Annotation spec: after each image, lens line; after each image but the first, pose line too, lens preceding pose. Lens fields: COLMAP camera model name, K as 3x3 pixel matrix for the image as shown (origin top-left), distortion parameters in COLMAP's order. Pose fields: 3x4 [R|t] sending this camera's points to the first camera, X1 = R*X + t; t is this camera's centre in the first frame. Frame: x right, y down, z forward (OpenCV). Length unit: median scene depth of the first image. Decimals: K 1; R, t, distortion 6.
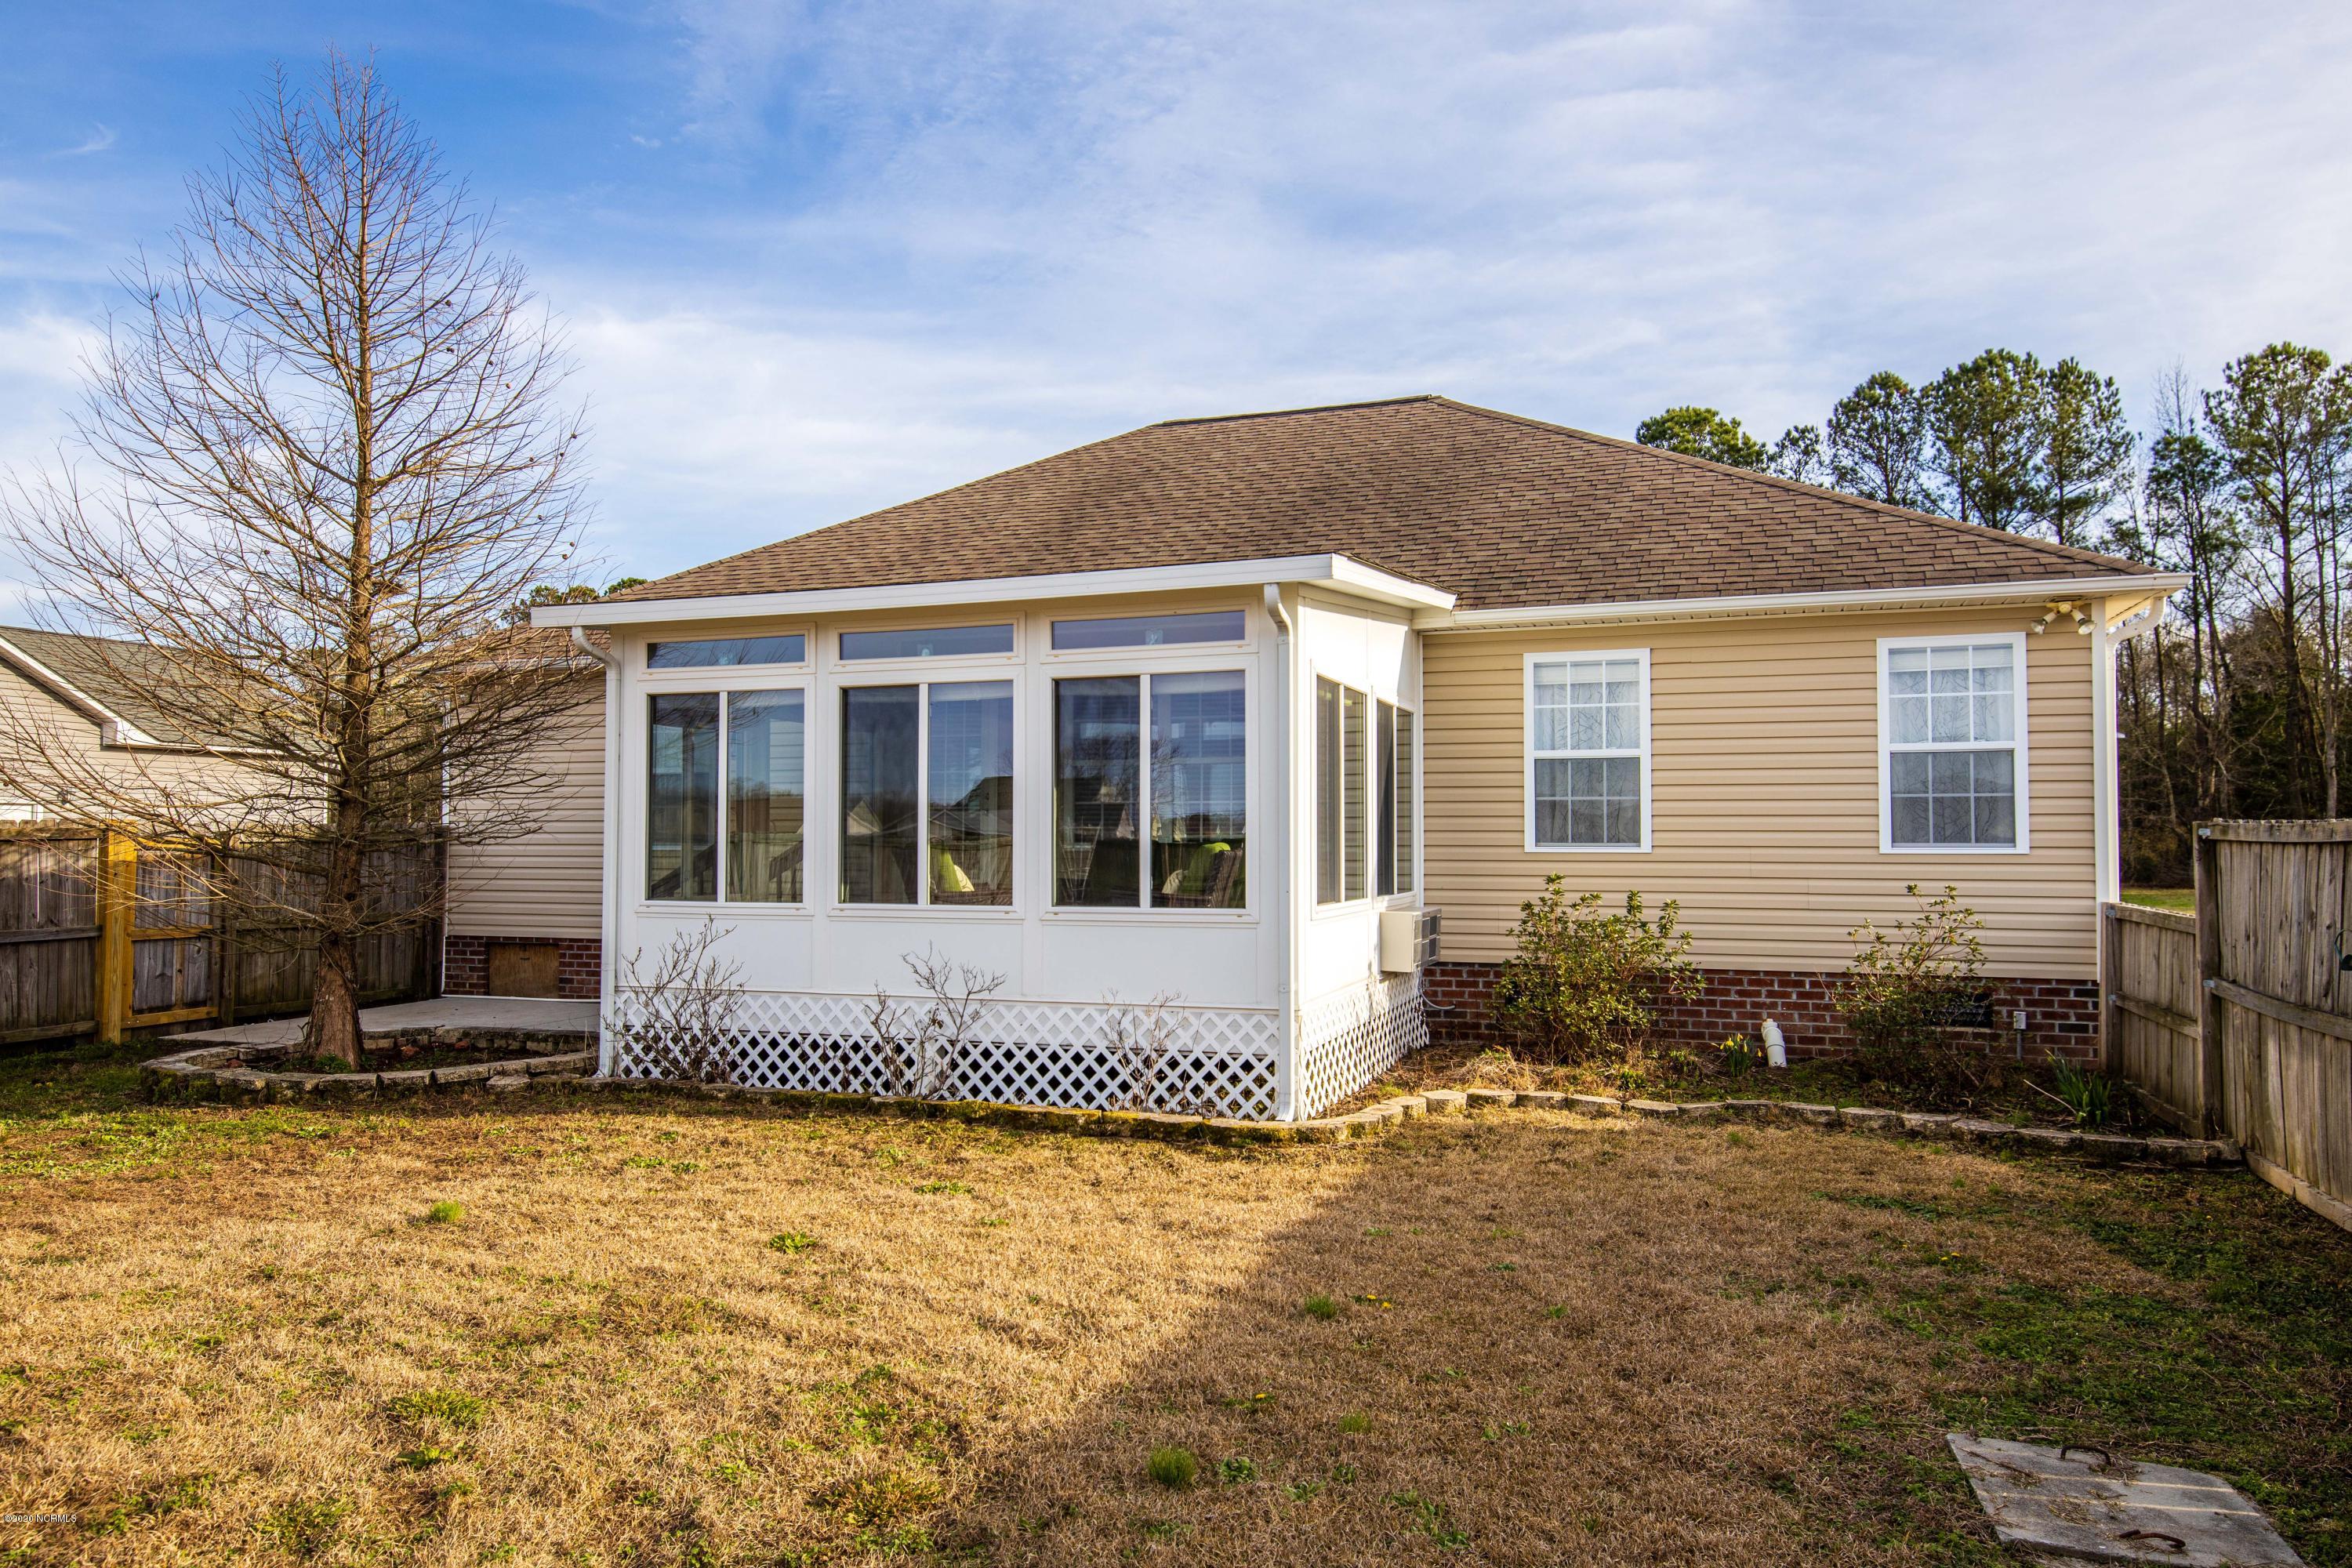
lens RADIAL K [[1552.7, 0, 1179.4], [0, 1552.7, 865.9], [0, 0, 1]] dist [0.026144, -0.001901]
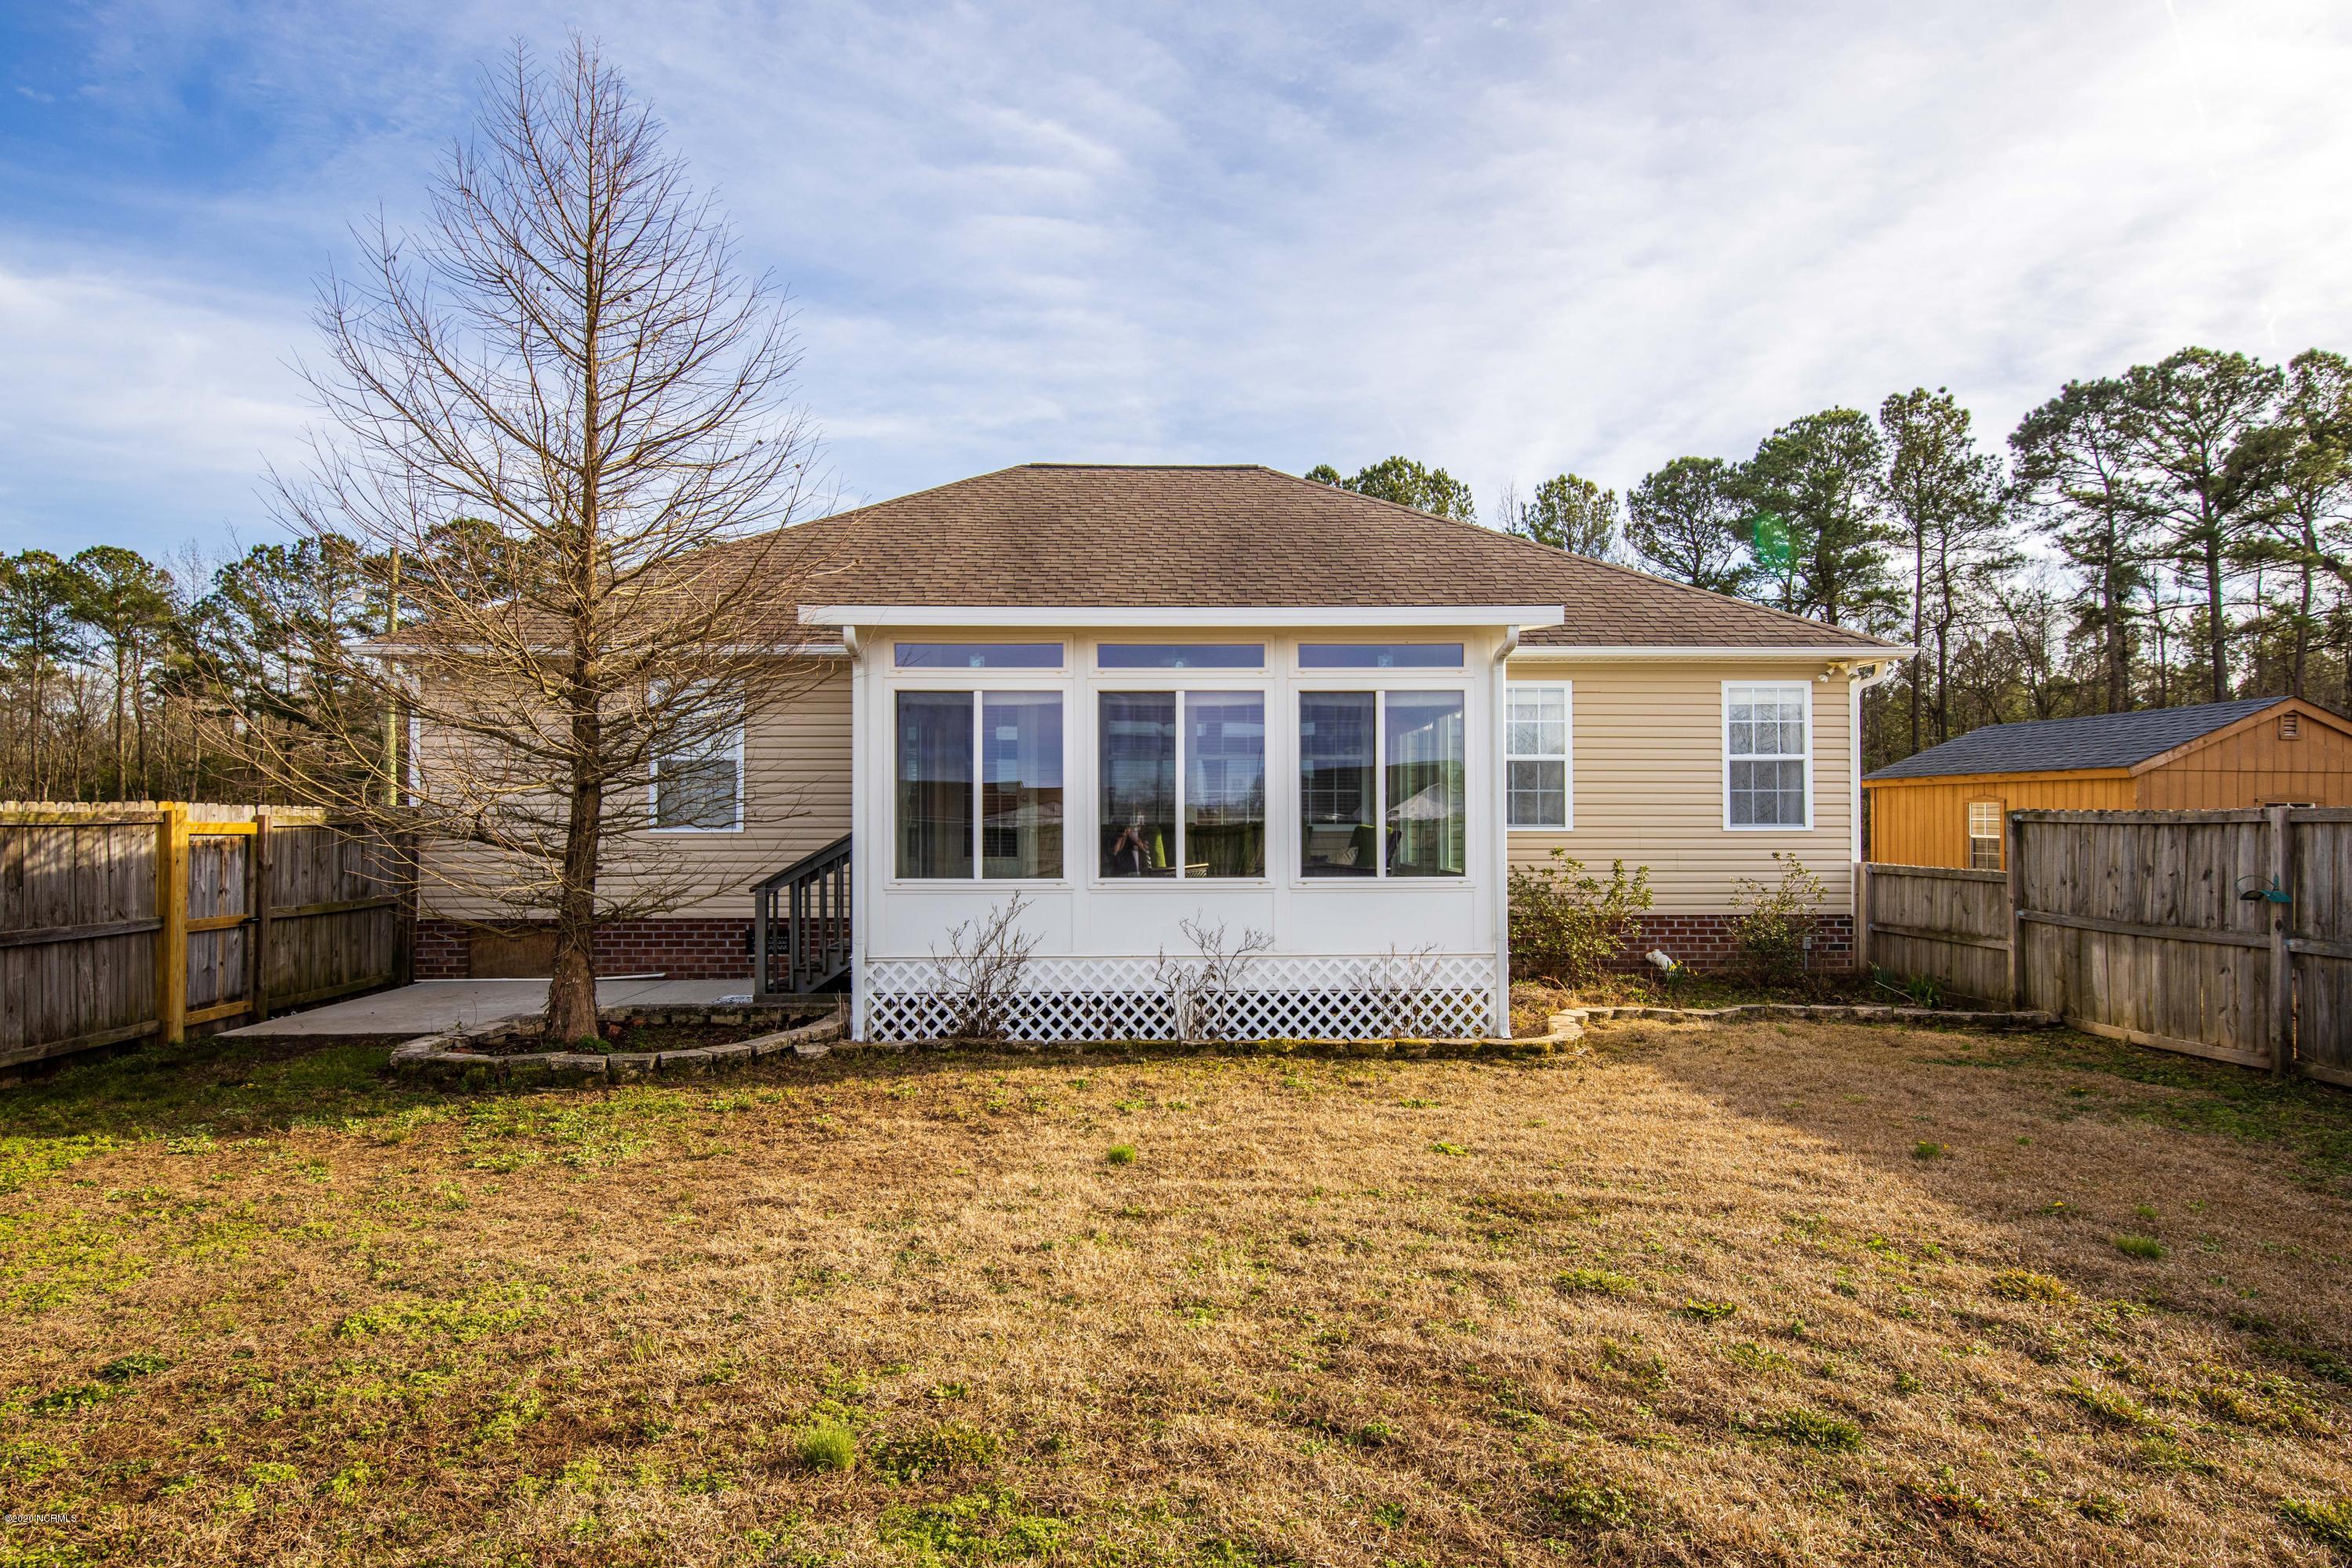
lens RADIAL K [[1321.0, 0, 1172.9], [0, 1321.0, 812.8], [0, 0, 1]] dist [0.003558, -0.000780]
pose [[0.928348, 0.001120, 0.371711, -0.532827], [0.007399, 0.999742, -0.021489, -0.002604], [-0.371639, 0.022700, 0.928100, 0.066223]]
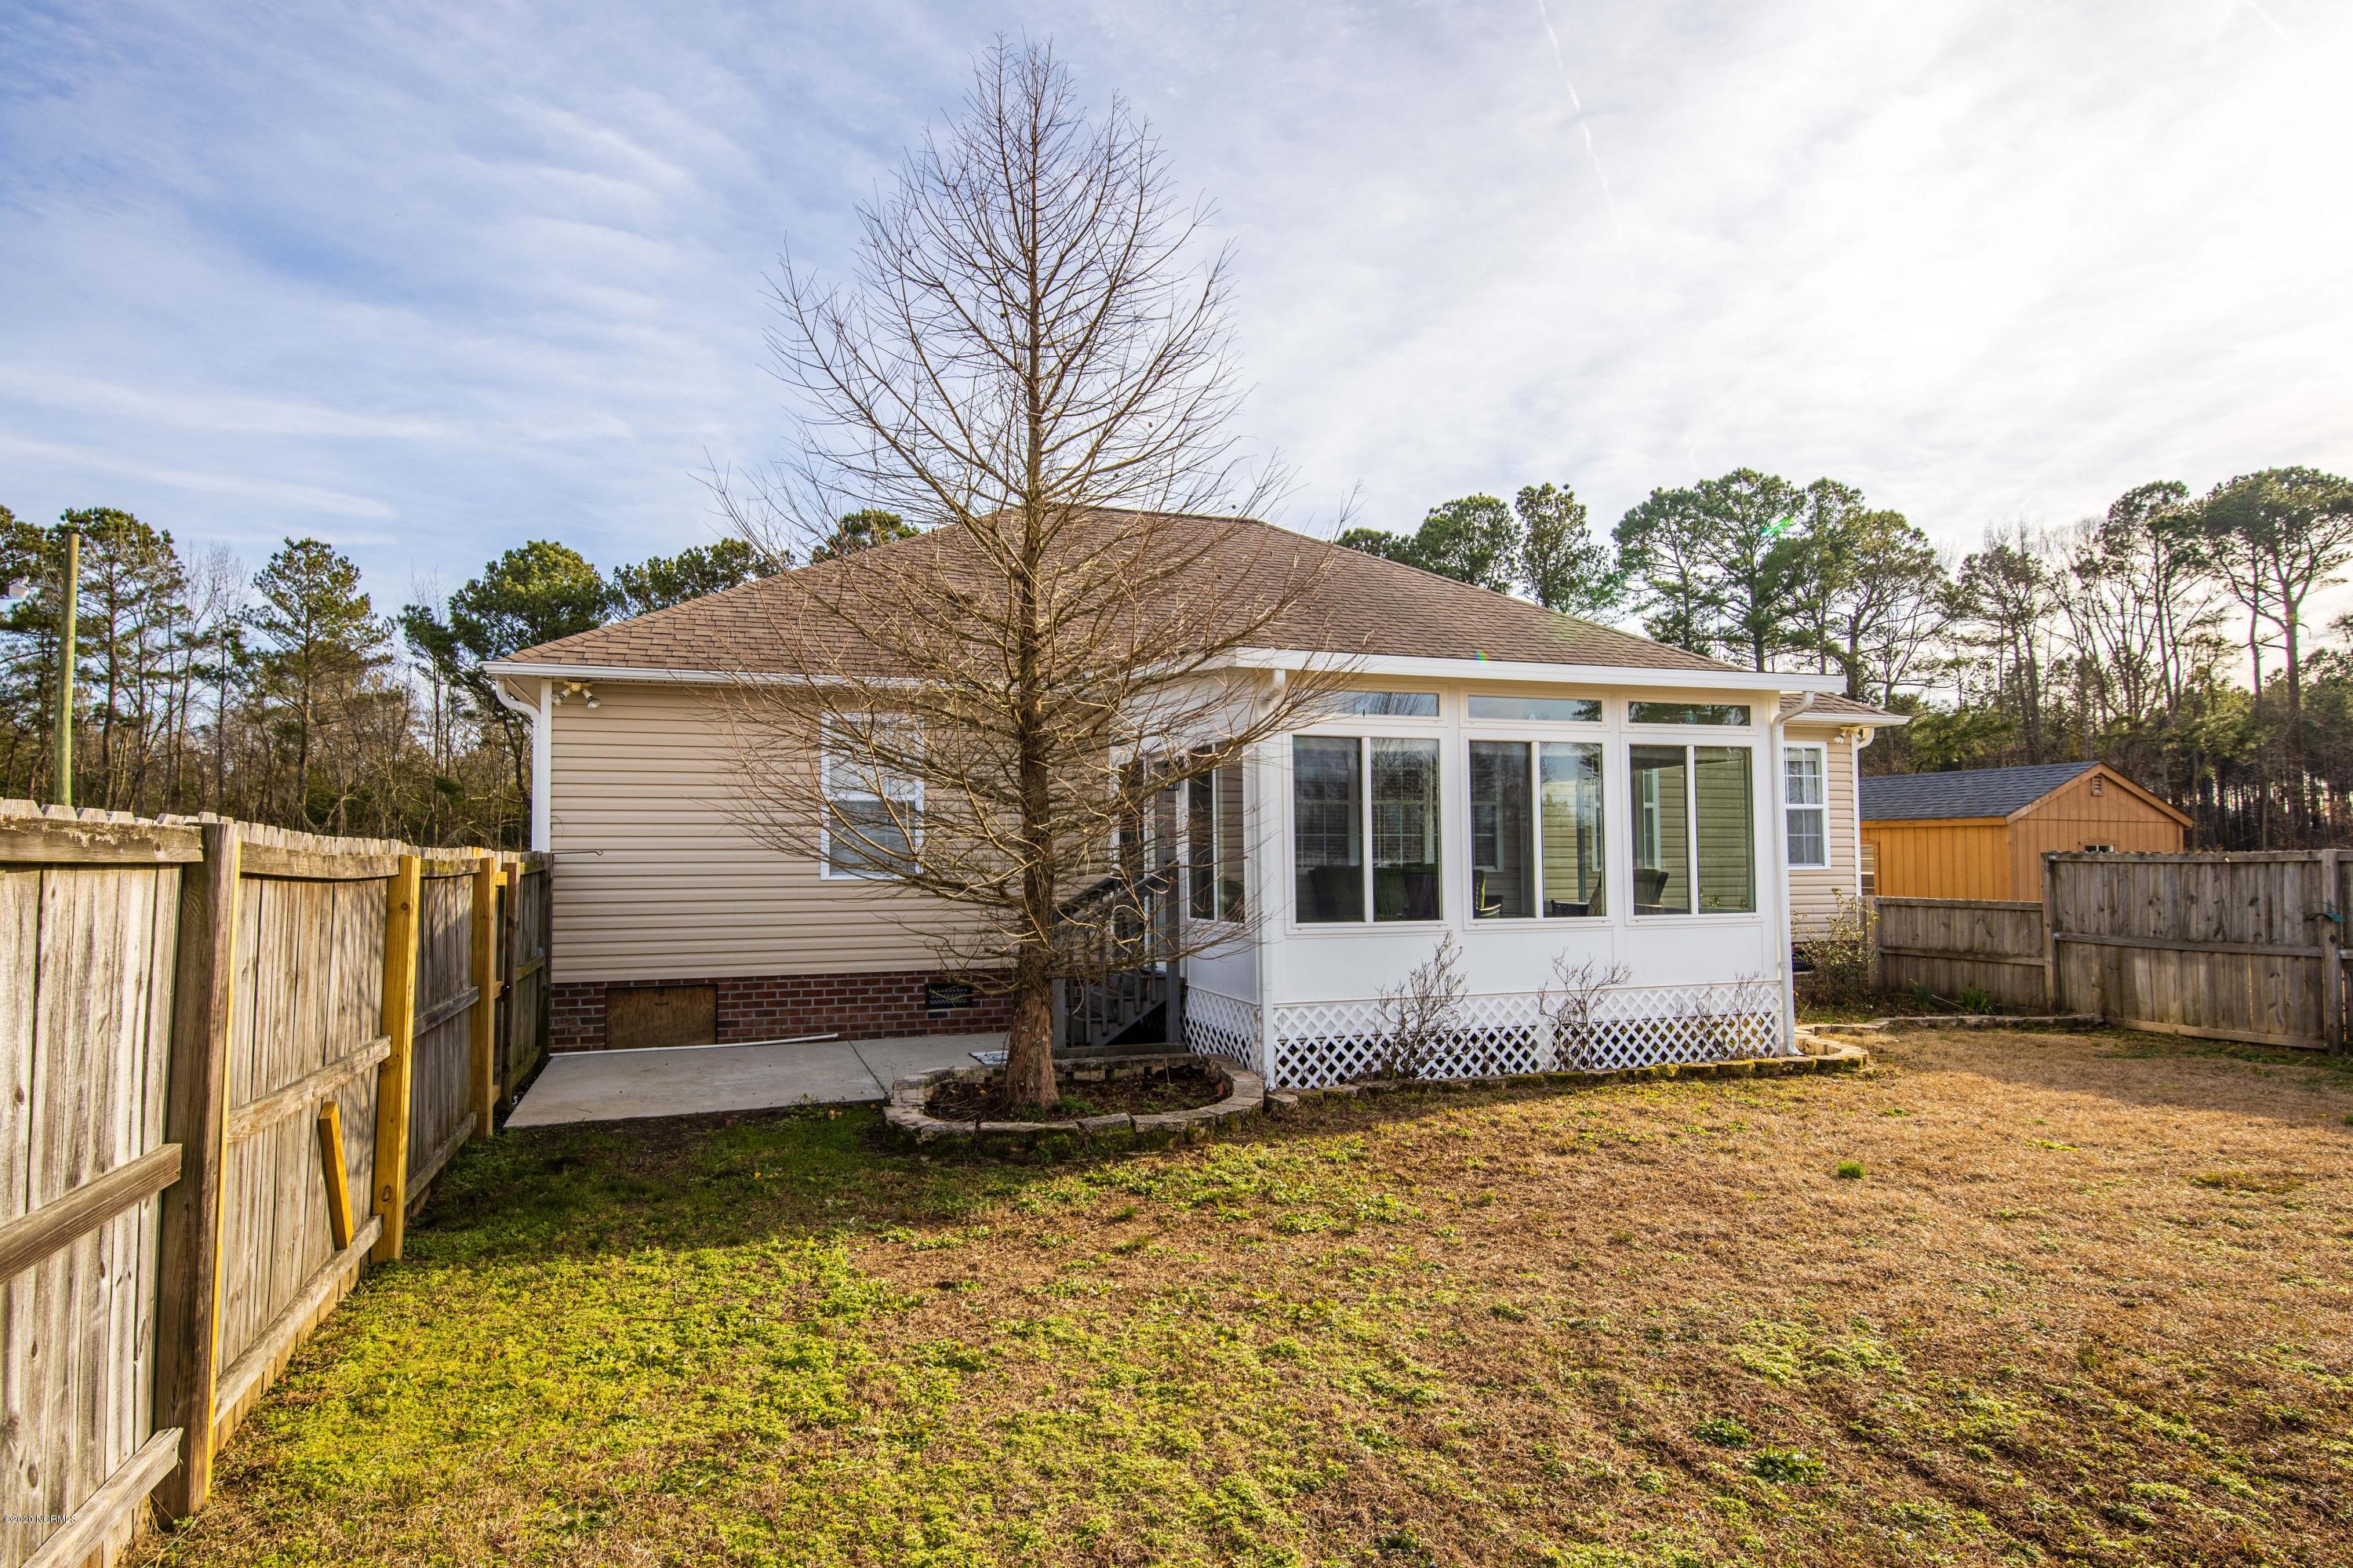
lens RADIAL K [[1321.6, 0, 1173.4], [0, 1321.6, 812.8], [0, 0, 1]] dist [0.003558, -0.000780]
pose [[0.775119, 0.018407, 0.631547, -1.046137], [0.016647, 0.998633, -0.049538, -0.011132], [-0.631595, 0.048911, 0.773754, 0.348258]]
